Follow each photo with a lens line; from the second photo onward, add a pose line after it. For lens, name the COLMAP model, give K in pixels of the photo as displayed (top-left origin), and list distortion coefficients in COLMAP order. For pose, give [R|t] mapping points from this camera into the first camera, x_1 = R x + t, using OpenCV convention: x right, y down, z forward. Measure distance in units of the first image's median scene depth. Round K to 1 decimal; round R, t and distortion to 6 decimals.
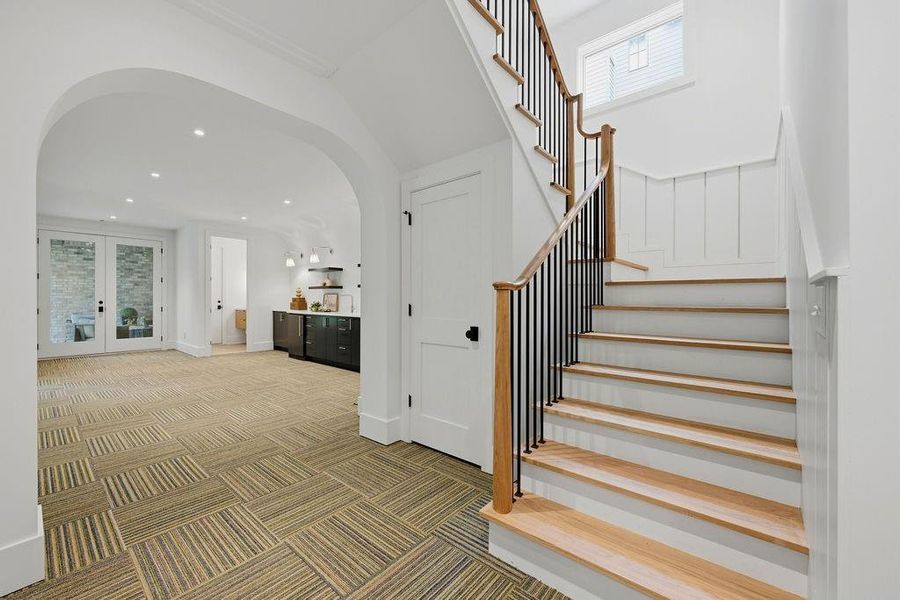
lens RADIAL K [[357.9, 0, 446.4], [0, 357.9, 298.5], [0, 0, 1]] dist [0.004812, 0.000144]
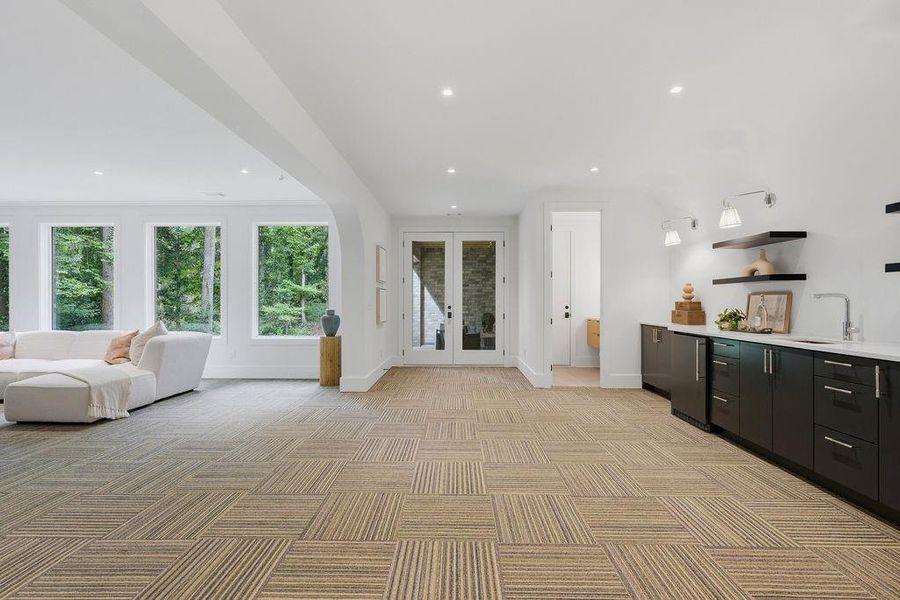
lens RADIAL K [[413.0, 0, 450.7], [0, 413.0, 301.7], [0, 0, 1]] dist [0.012662, -0.000044]
pose [[0.639485, -0.002062, -0.768800, -0.168489], [-0.000370, 0.999995, -0.002990, -0.000039], [0.768803, 0.002196, 0.639482, 0.339293]]
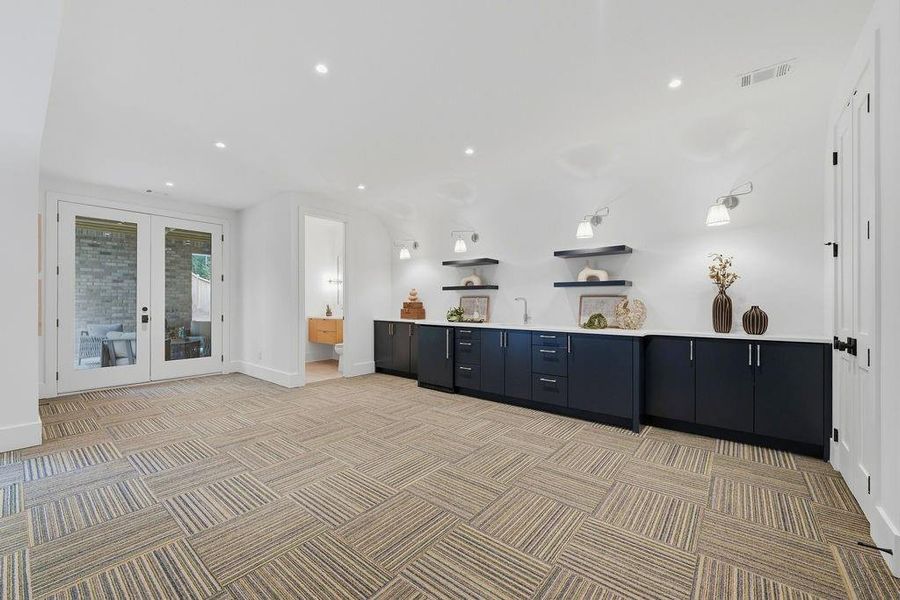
lens RADIAL K [[357.9, 0, 452.1], [0, 357.9, 302.2], [0, 0, 1]] dist [0.004812, 0.000144]
pose [[0.999644, -0.000636, 0.026685, -0.372855], [0.000679, 0.999998, -0.001603, -0.001006], [-0.026684, 0.001621, 0.999643, 0.279027]]
